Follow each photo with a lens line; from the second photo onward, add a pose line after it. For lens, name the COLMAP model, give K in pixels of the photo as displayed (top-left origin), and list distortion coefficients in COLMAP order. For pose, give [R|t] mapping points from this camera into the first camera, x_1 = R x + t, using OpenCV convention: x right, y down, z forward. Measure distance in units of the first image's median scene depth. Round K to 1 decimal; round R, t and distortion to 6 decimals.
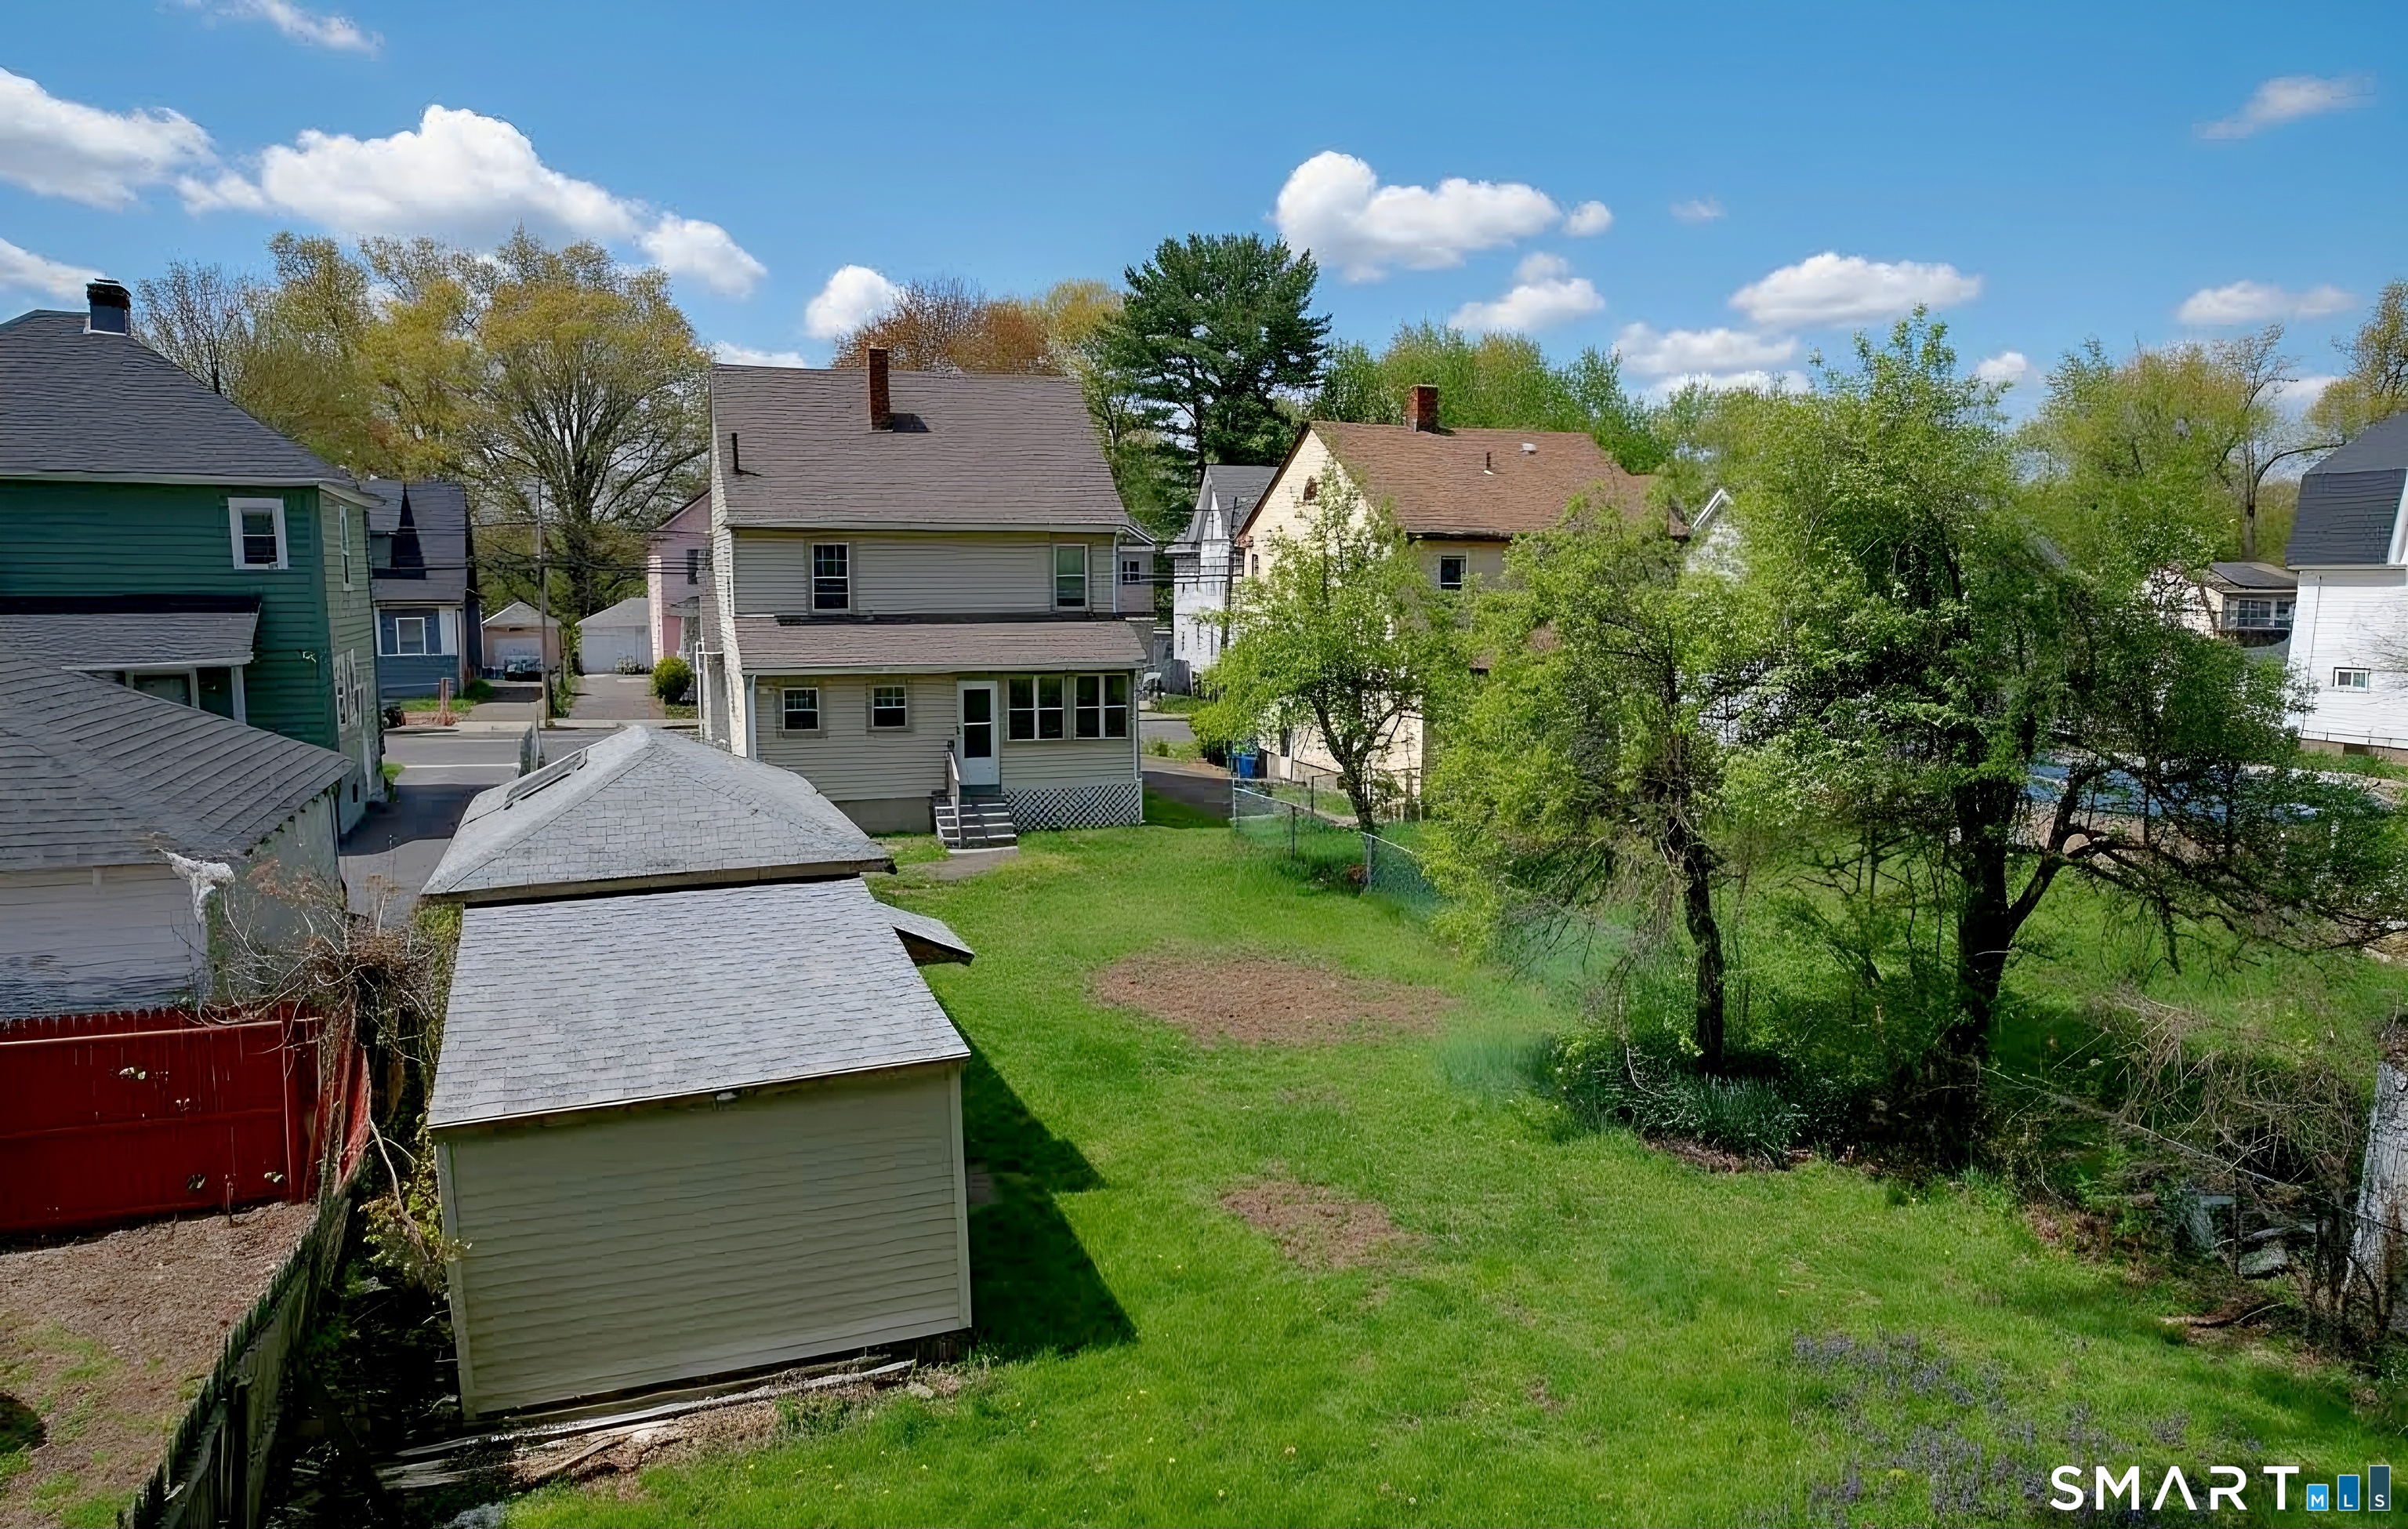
lens RADIAL K [[1817.3, 0, 1204.0], [0, 1817.3, 764.5], [0, 0, 1]] dist [-0.029095, 0.001805]
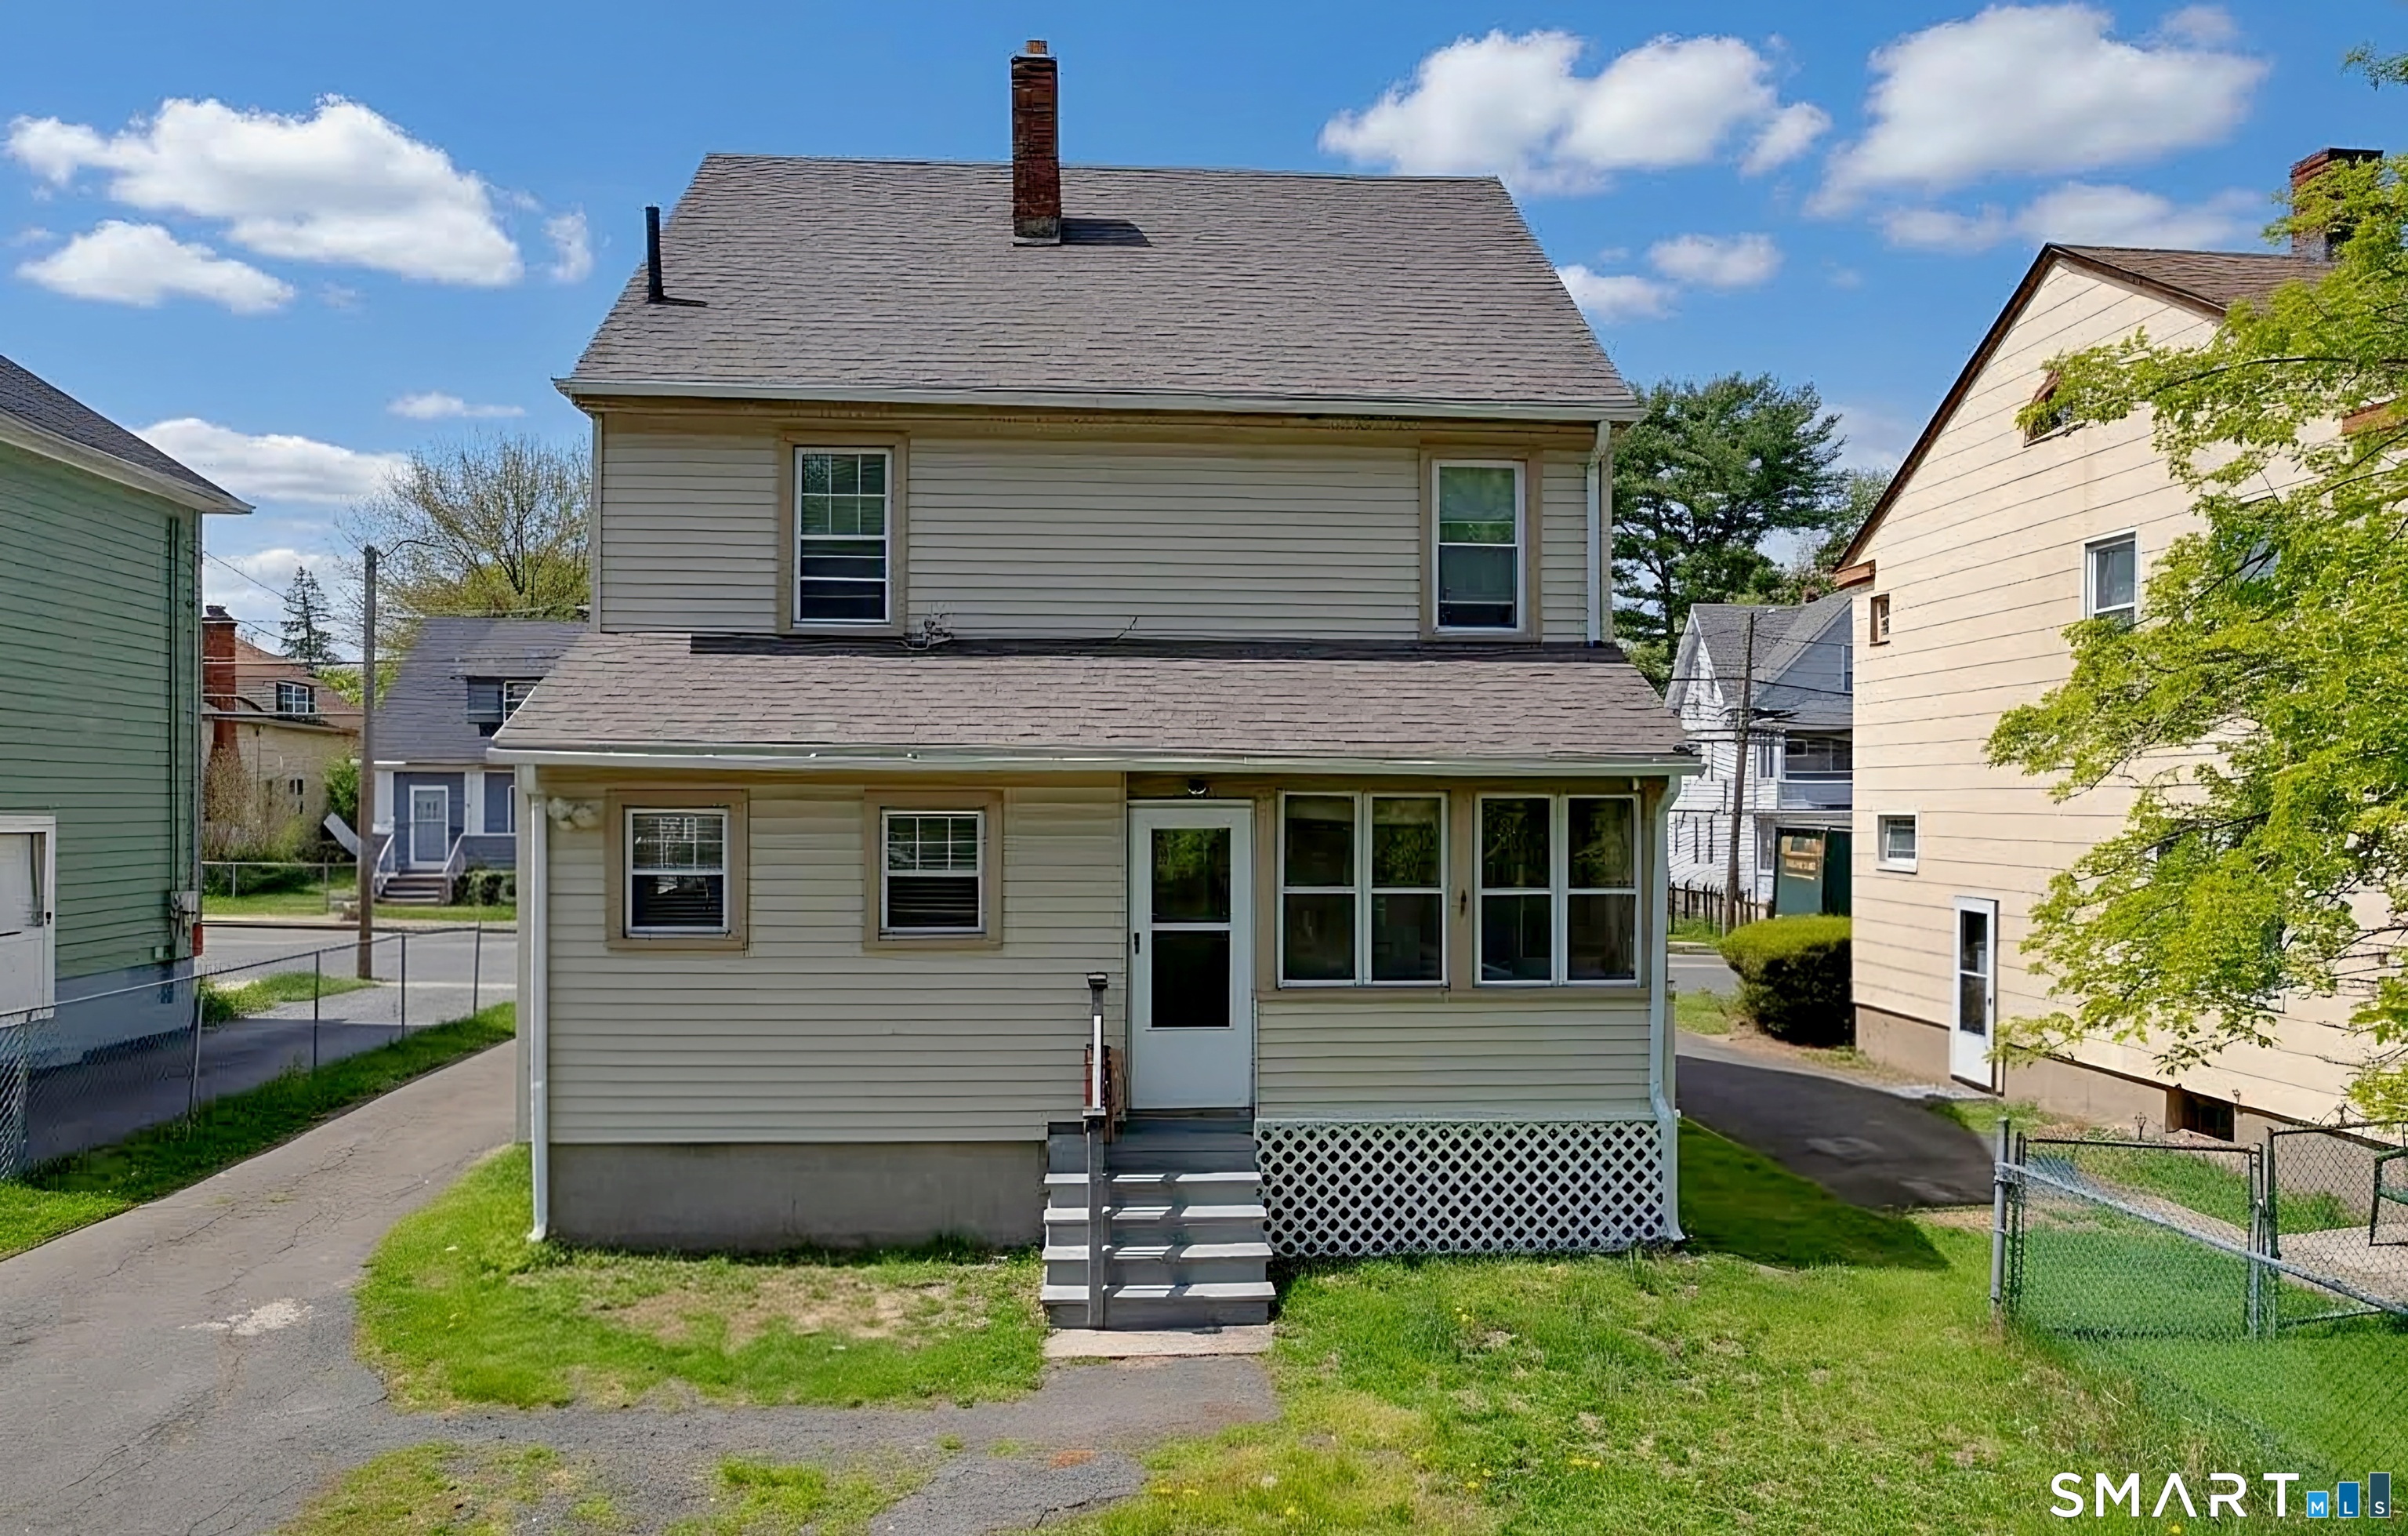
lens RADIAL K [[1817.2, 0, 1204.0], [0, 1817.2, 768.0], [0, 0, 1]] dist [-0.029095, 0.001805]
pose [[0.971412, 0.005140, -0.237344, -0.040262], [-0.034253, 0.992339, -0.118704, -0.011780], [0.234916, 0.123440, 0.964146, 0.660203]]
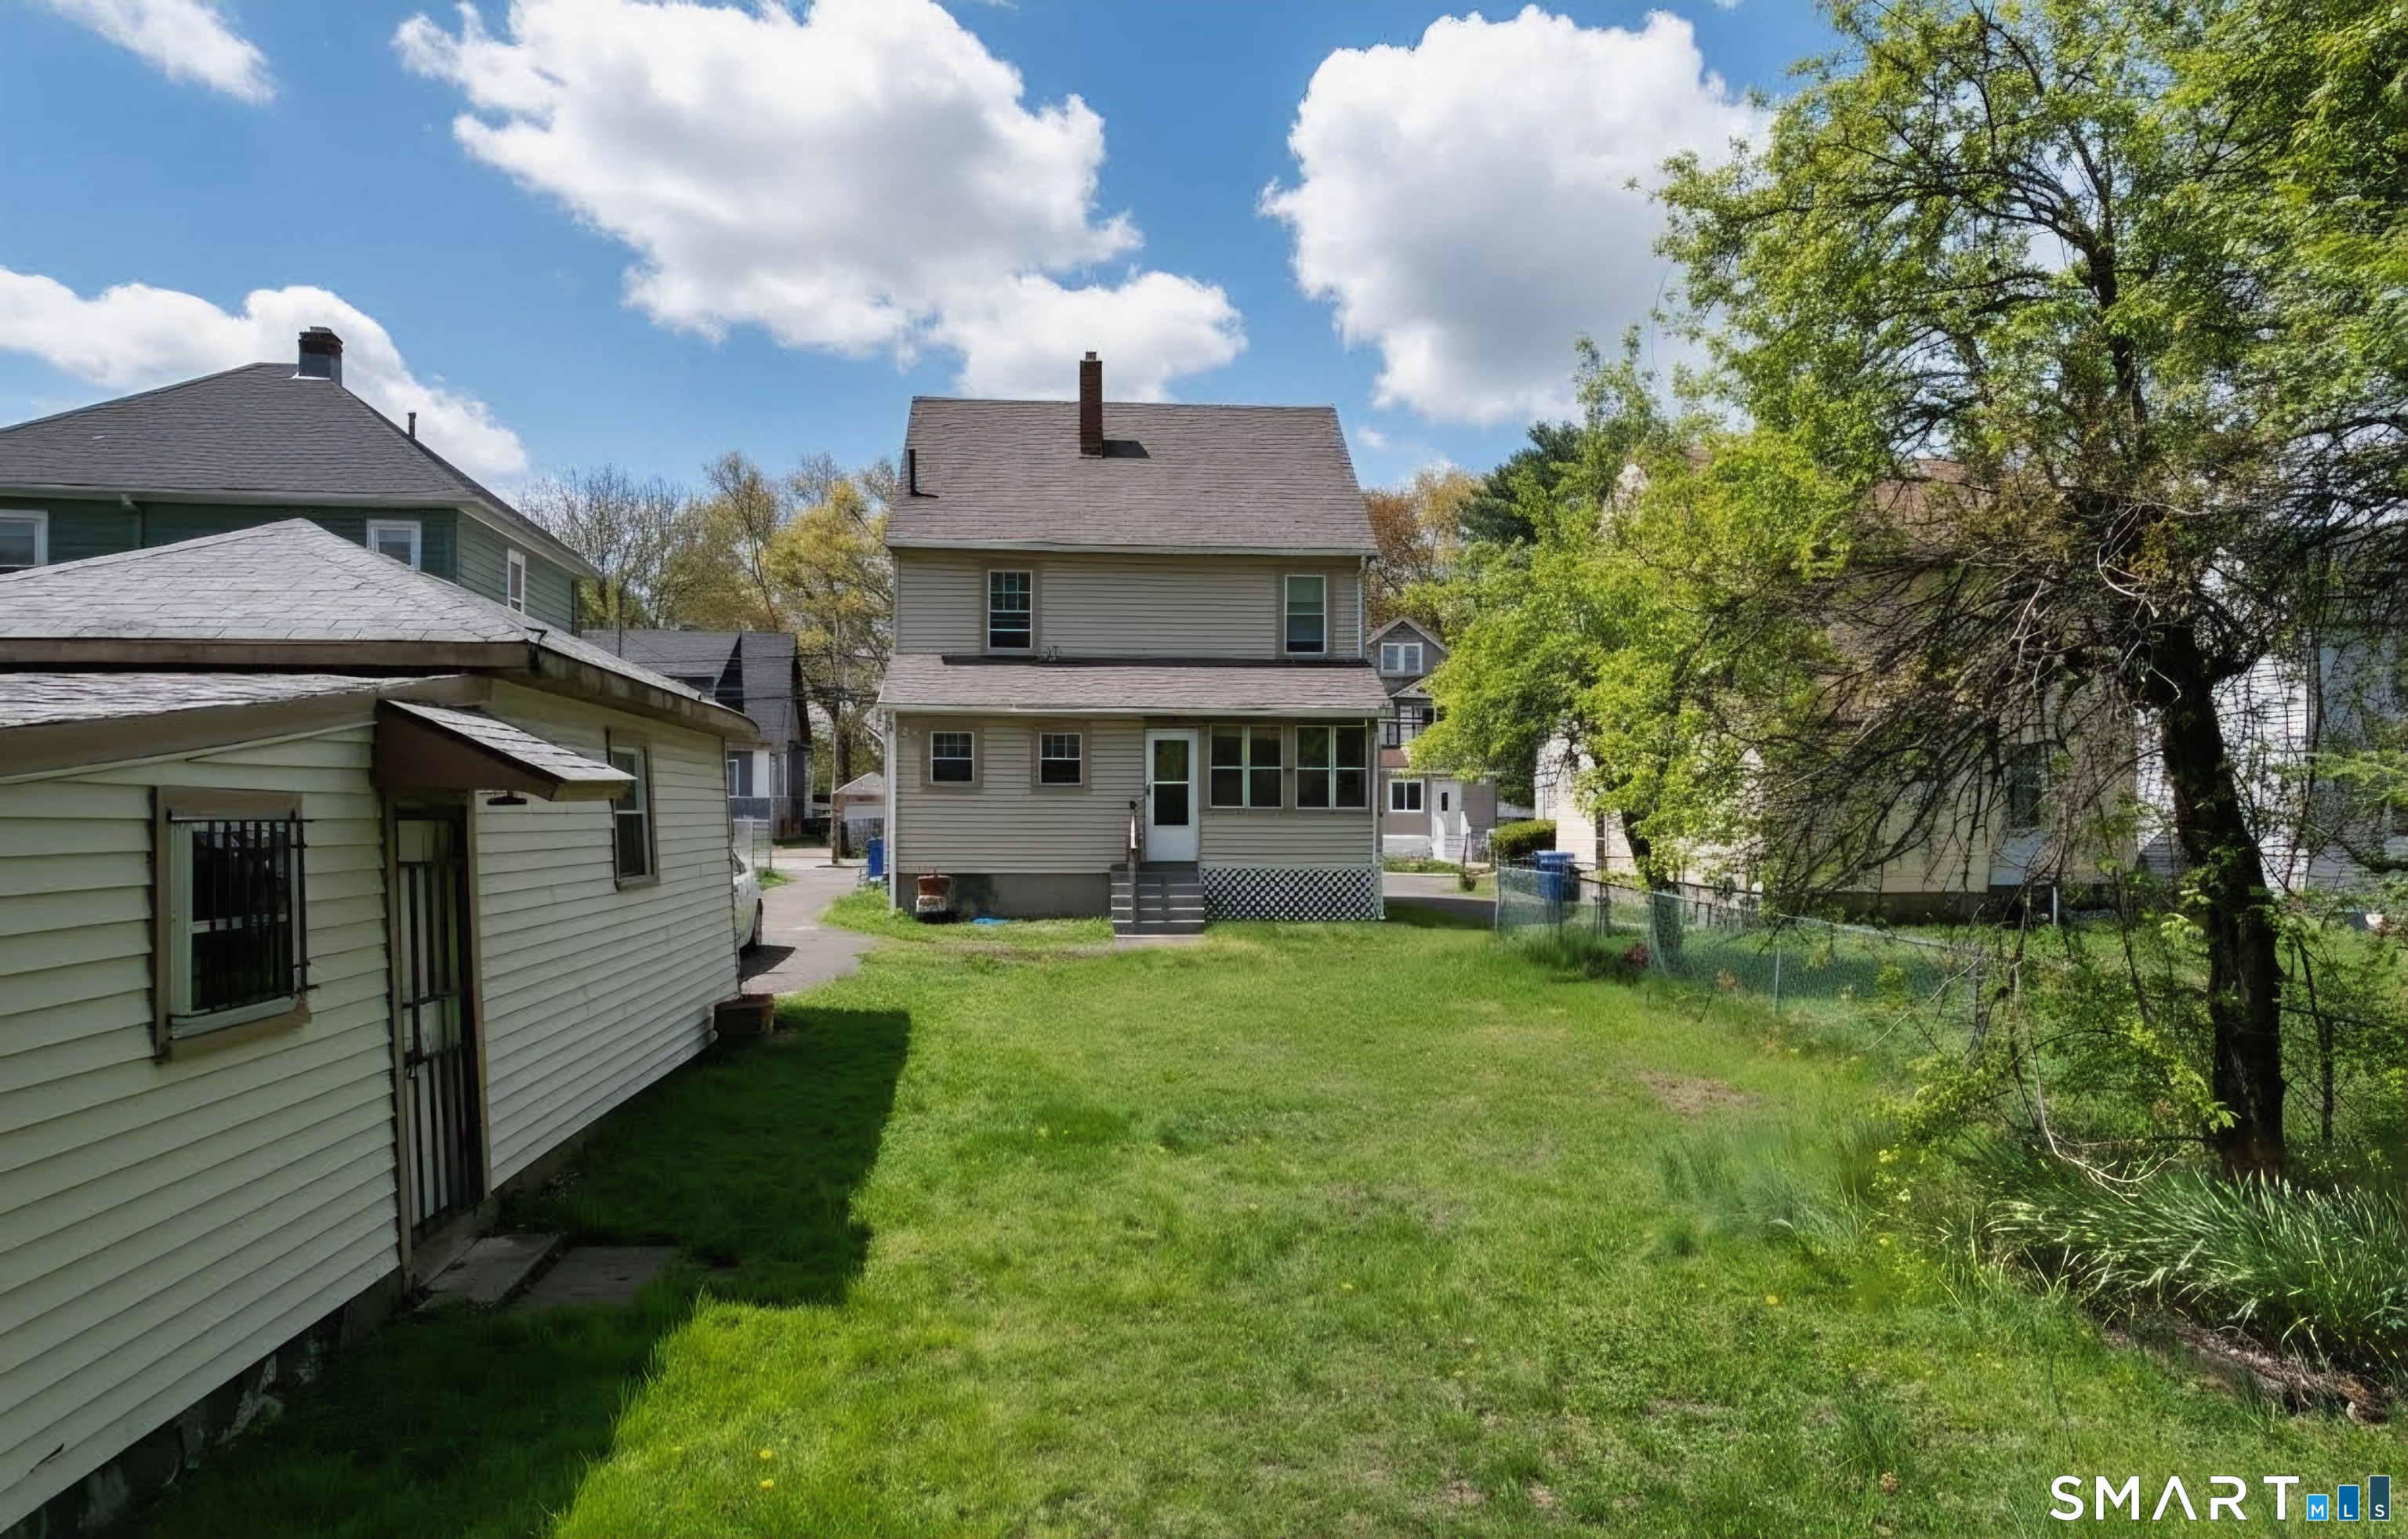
lens RADIAL K [[1777.8, 0, 1120.6], [0, 1777.8, 766.6], [0, 0, 1]] dist [-0.009726, -0.004159]
pose [[0.963761, 0.006029, -0.266698, 0.061697], [-0.039237, 0.992075, -0.119363, 0.063715], [0.263864, 0.125502, 0.956360, 0.244799]]
